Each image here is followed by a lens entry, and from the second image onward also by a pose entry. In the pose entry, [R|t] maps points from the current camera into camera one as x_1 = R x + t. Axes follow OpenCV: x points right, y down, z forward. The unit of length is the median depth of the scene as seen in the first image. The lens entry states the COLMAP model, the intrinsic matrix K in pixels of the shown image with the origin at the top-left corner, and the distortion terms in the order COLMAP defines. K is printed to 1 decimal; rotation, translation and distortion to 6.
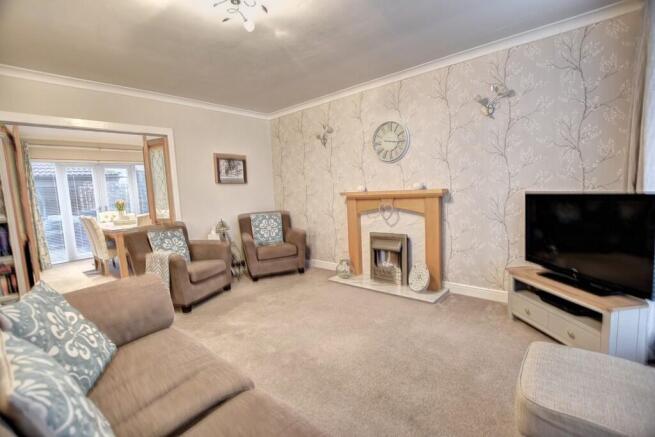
lens RADIAL K [[289.6, 0, 329.2], [0, 289.6, 218.1], [0, 0, 1]] dist [-0.022147, -0.000279]
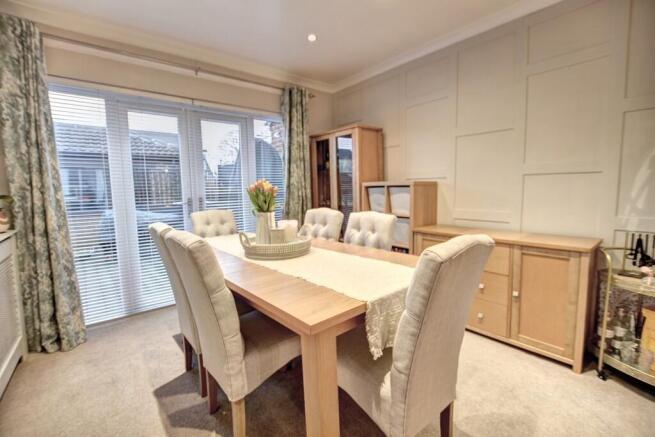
lens RADIAL K [[289.6, 0, 329.3], [0, 289.6, 220.1], [0, 0, 1]] dist [-0.022147, -0.000279]
pose [[0.986366, 0.053176, -0.155740, -0.559398], [-0.052190, 0.998583, 0.010417, -0.023935], [0.156073, -0.002147, 0.987743, 0.630527]]
